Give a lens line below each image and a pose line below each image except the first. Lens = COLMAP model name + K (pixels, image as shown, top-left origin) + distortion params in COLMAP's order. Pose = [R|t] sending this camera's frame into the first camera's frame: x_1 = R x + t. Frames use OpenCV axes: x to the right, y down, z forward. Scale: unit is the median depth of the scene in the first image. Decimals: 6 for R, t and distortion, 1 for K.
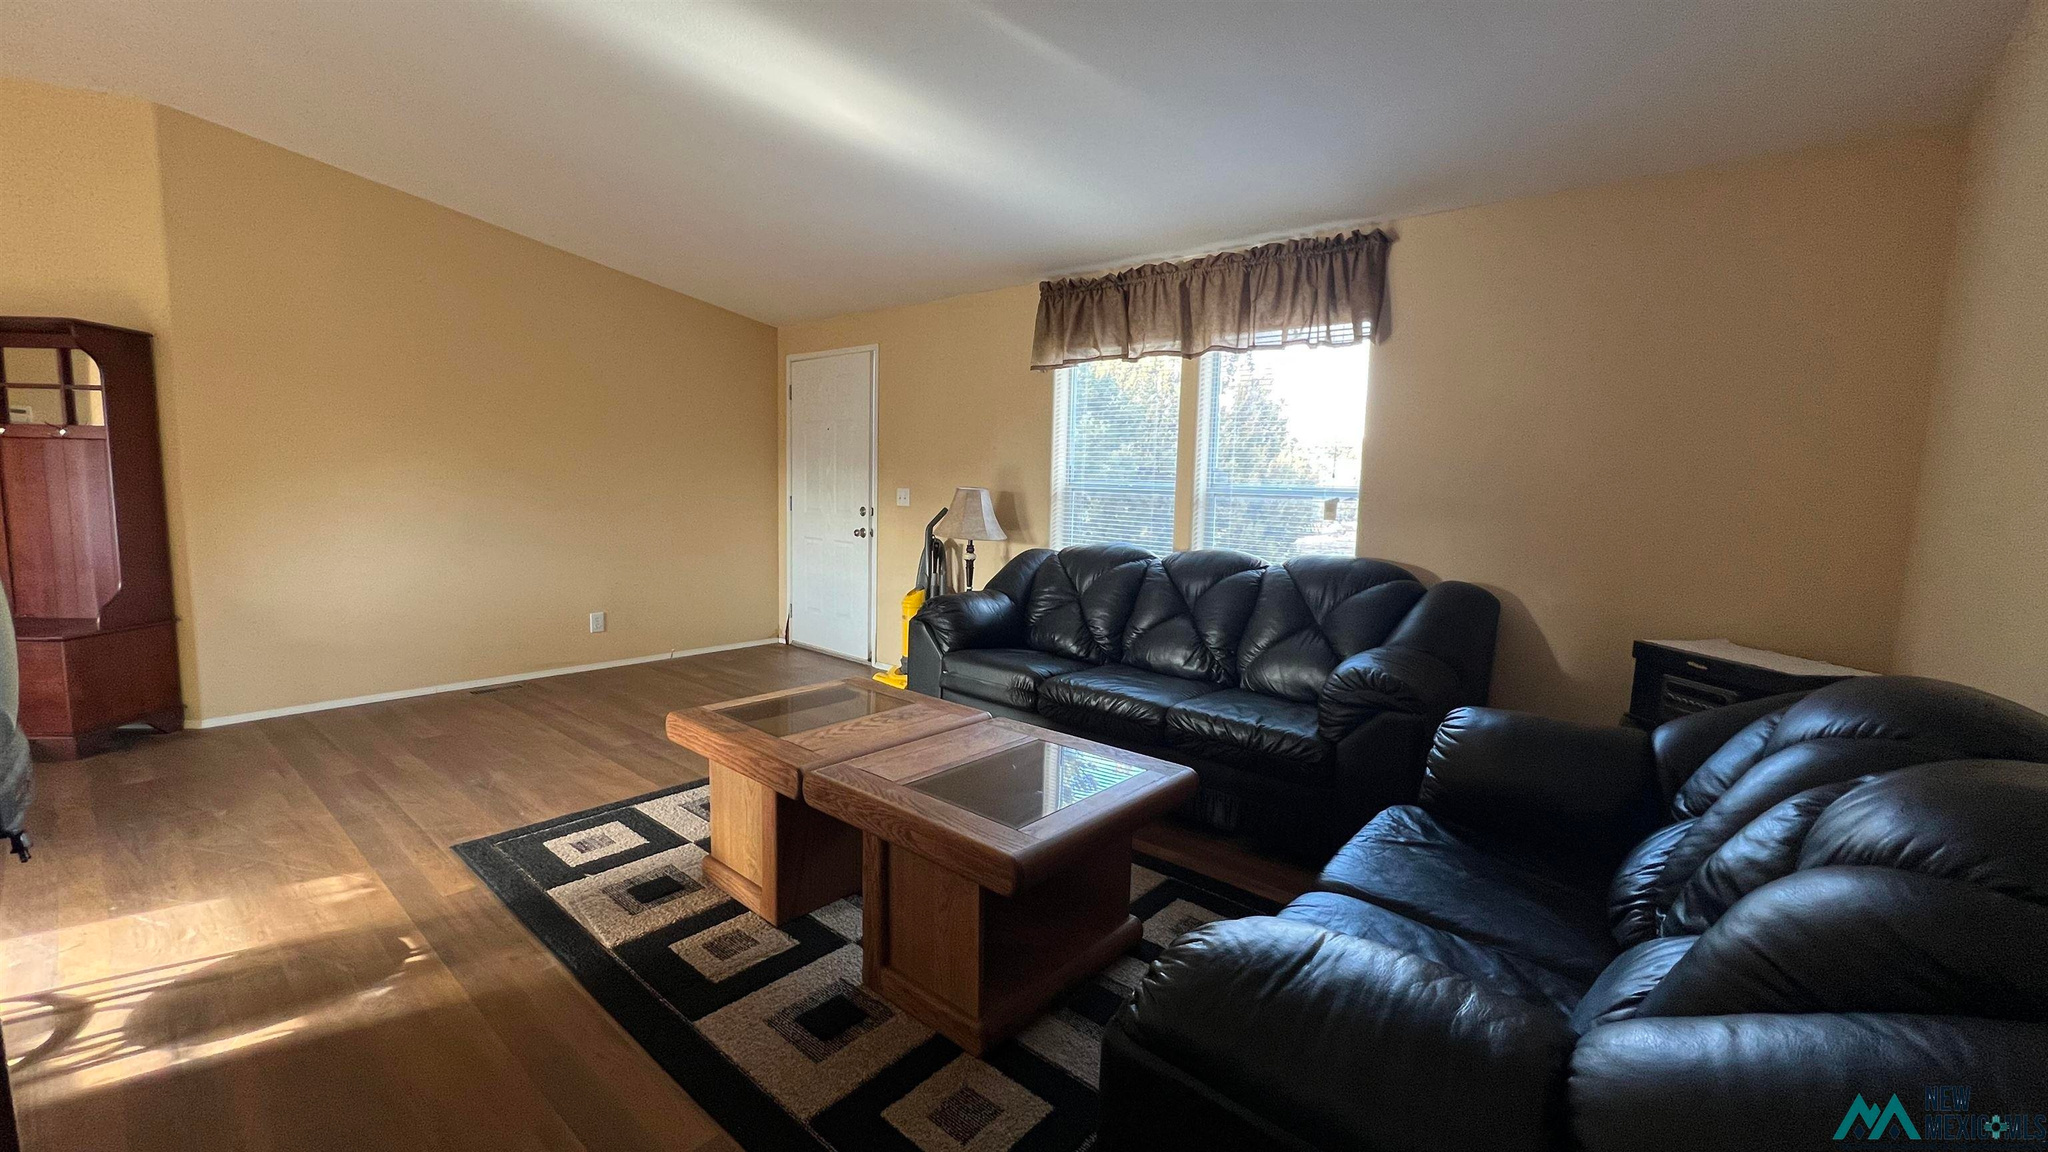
lens RADIAL K [[824.9, 0, 1024.0], [0, 824.9, 576.0], [0, 0, 1]] dist [-0.001356, -0.000006]
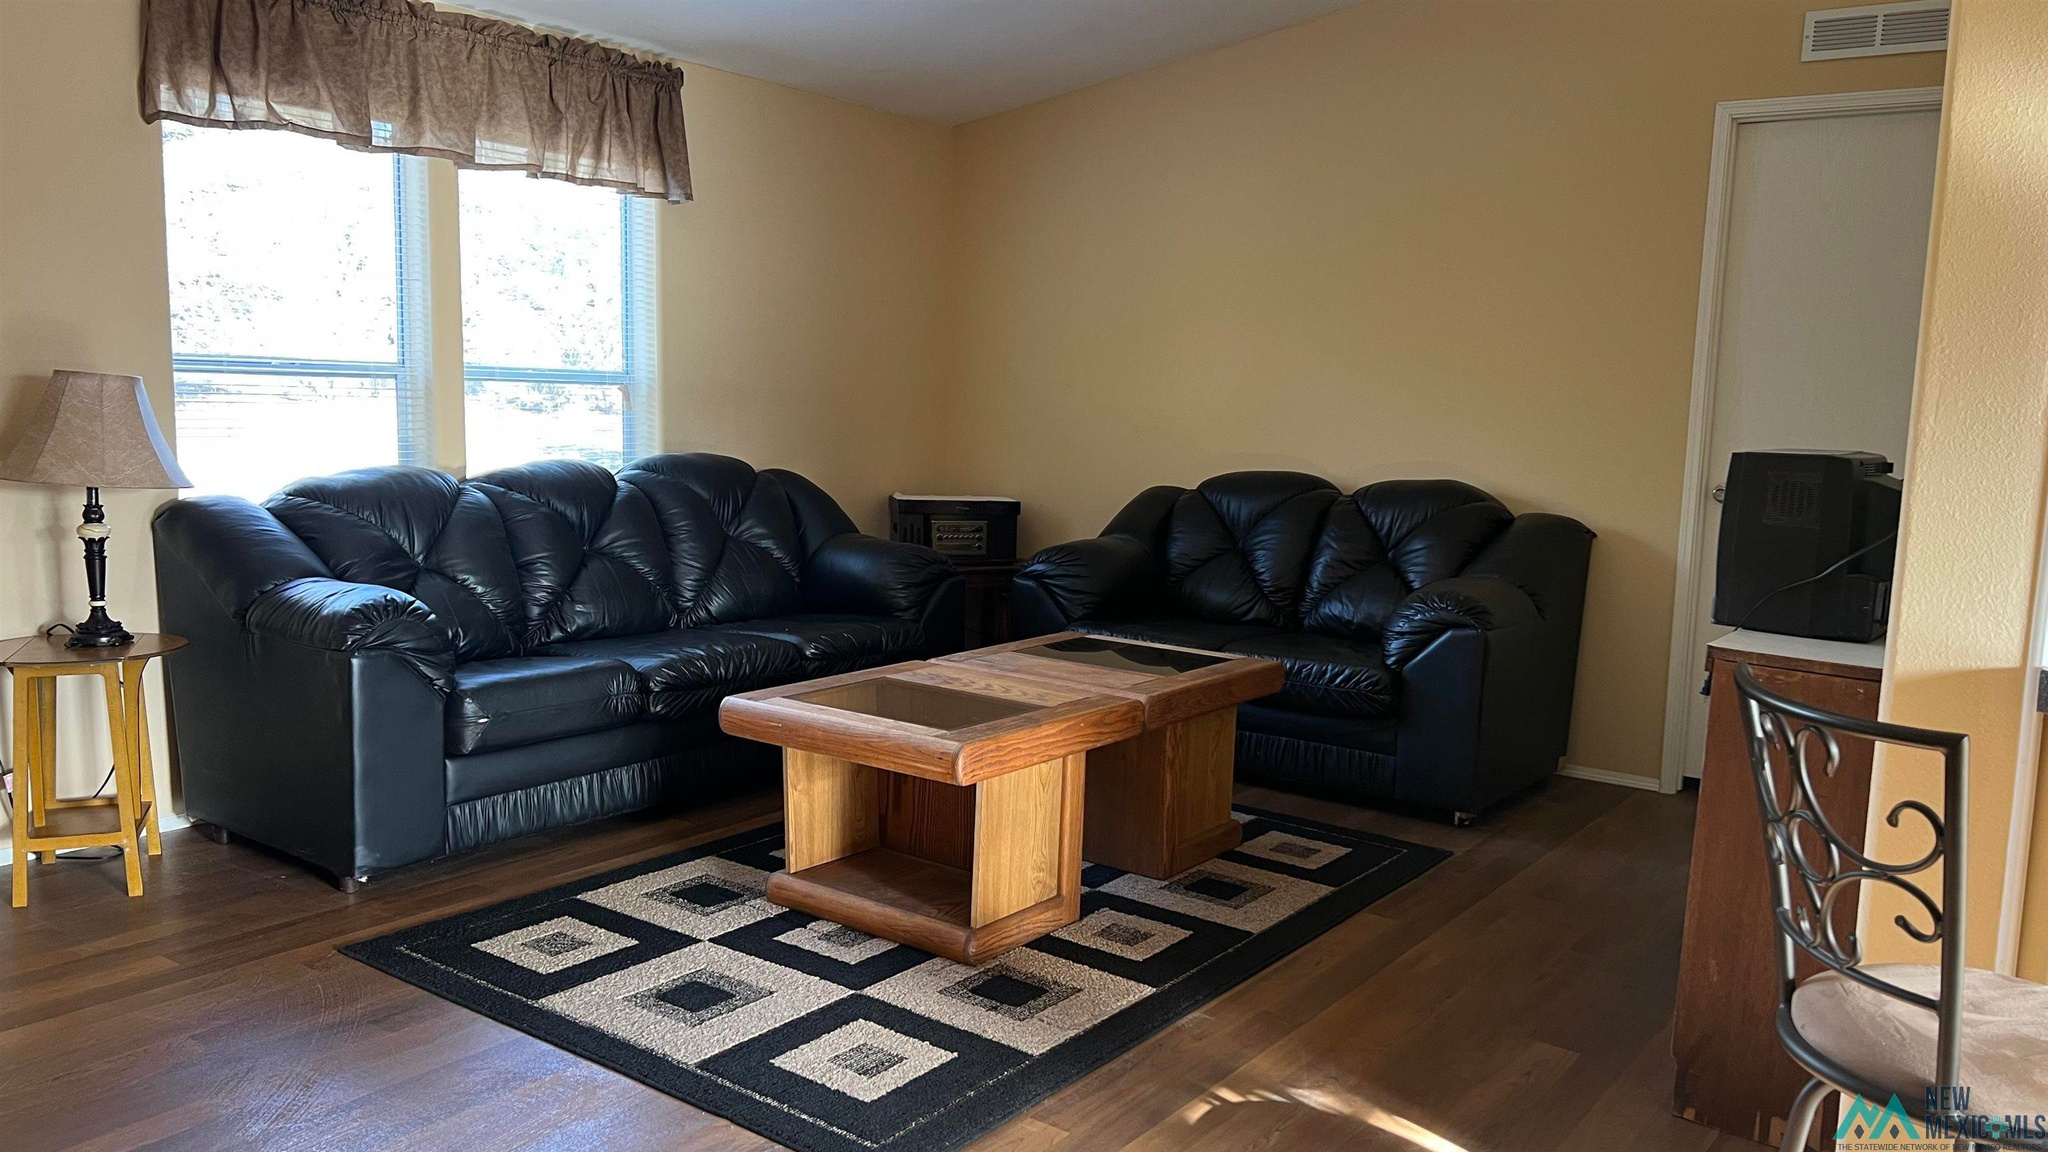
lens RADIAL K [[1539.3, 0, 1024.0], [0, 1539.3, 576.0], [0, 0, 1]] dist [0.028426, -0.002159]
pose [[-0.062550, -0.153994, 0.986090, -1.346694], [0.091226, 0.983006, 0.159299, -0.132785], [-0.993864, 0.099921, -0.047439, 0.822019]]
